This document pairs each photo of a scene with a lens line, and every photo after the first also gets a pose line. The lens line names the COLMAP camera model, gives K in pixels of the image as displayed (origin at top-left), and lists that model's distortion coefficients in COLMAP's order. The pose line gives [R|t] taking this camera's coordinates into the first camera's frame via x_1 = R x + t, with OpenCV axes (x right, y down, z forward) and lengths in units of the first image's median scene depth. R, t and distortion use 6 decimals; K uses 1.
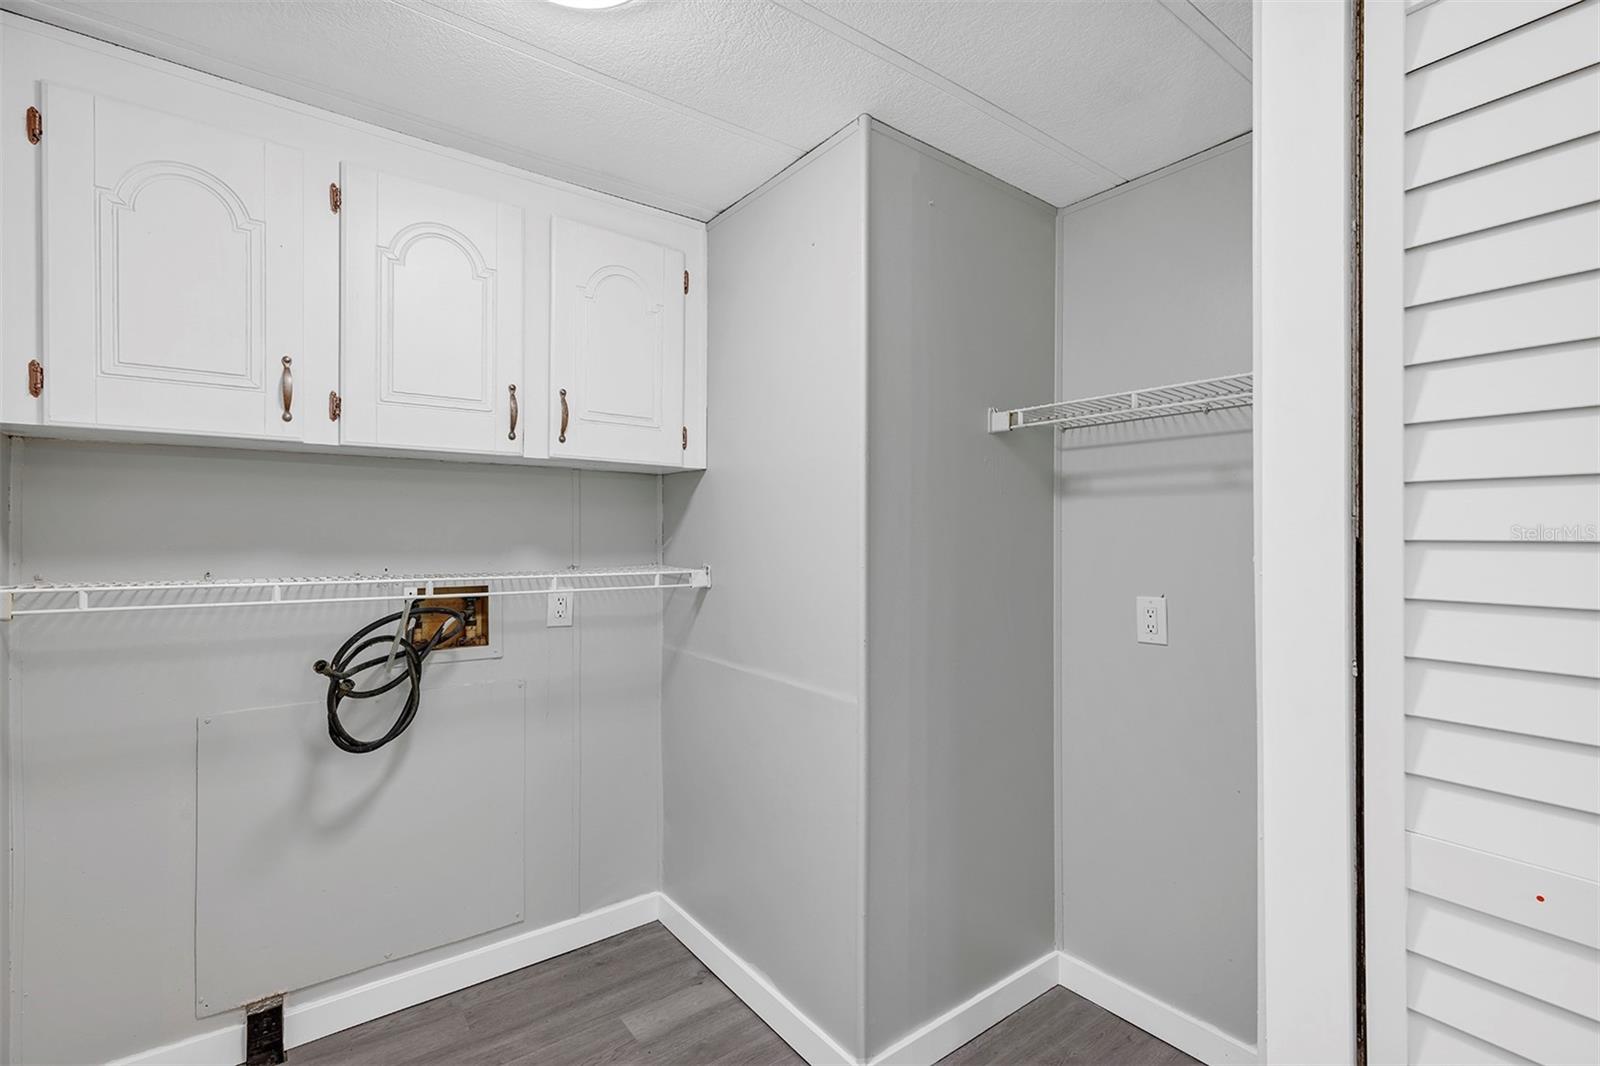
lens RADIAL K [[722.9, 0, 795.3], [0, 722.9, 534.5], [0, 0, 1]] dist [0.007381, 0.000499]
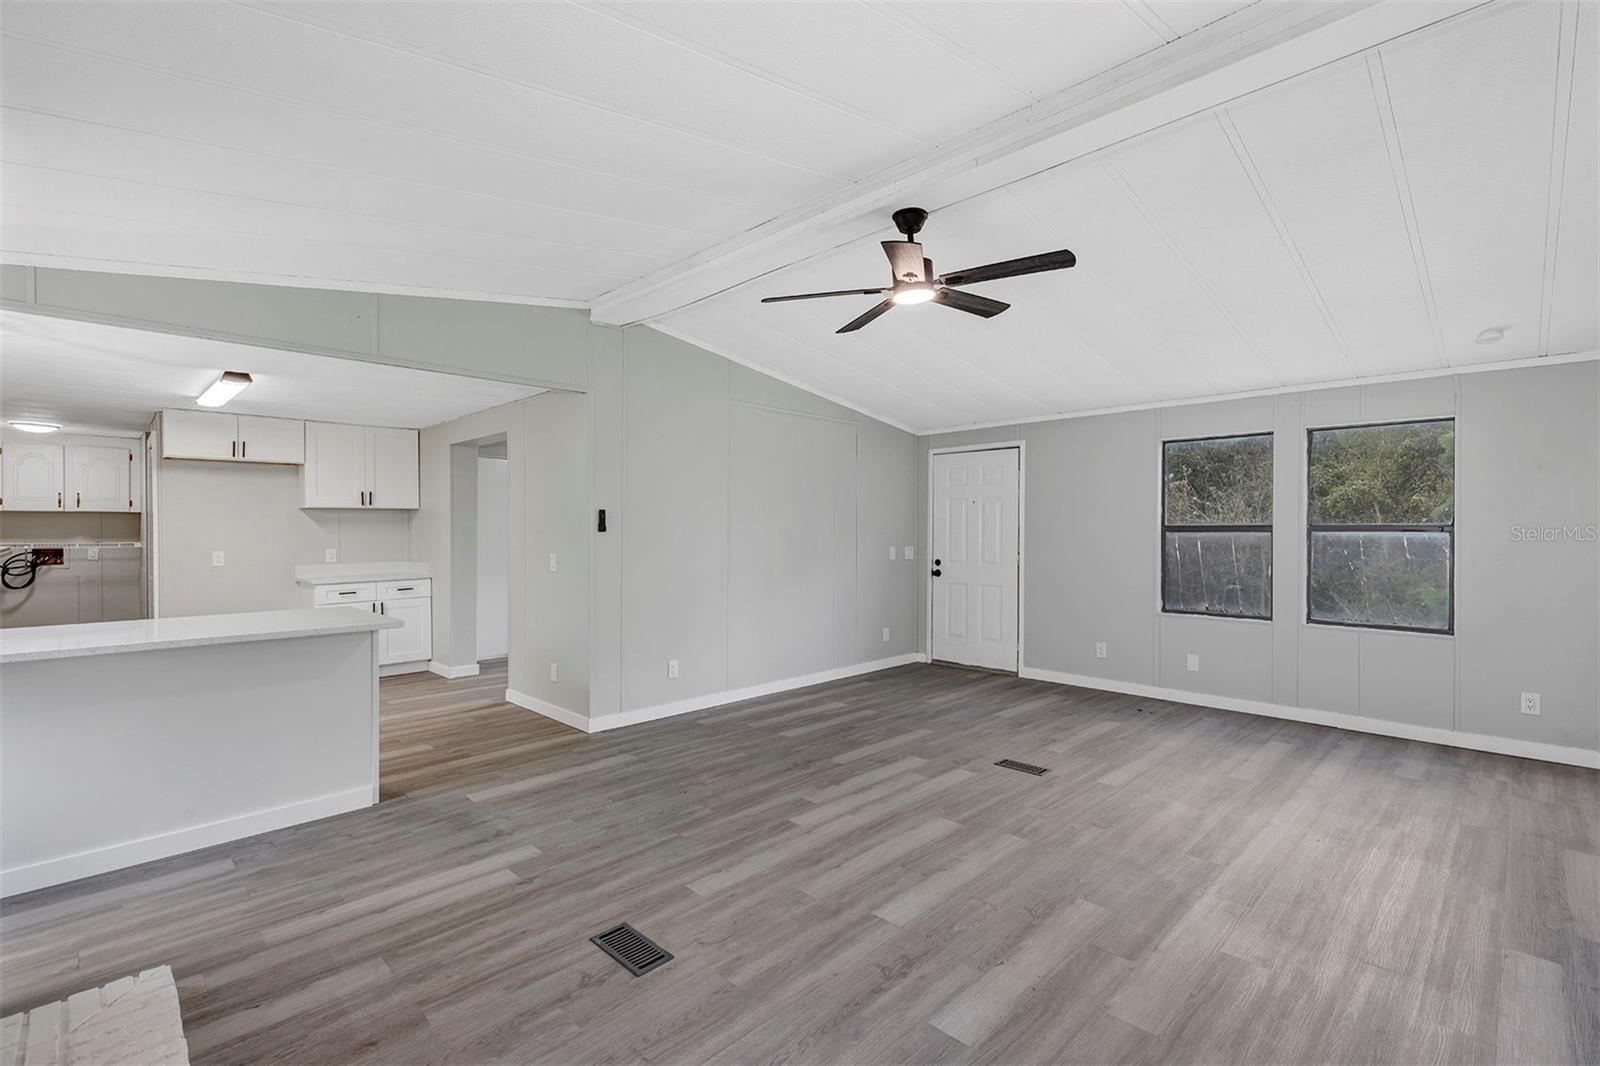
lens RADIAL K [[722.9, 0, 795.3], [0, 722.9, 534.5], [0, 0, 1]] dist [0.007381, 0.000499]
pose [[0.989779, -0.000229, 0.142607, 2.820495], [-0.001394, 0.999935, 0.011282, -0.035744], [-0.142601, -0.011365, 0.989715, -3.259755]]
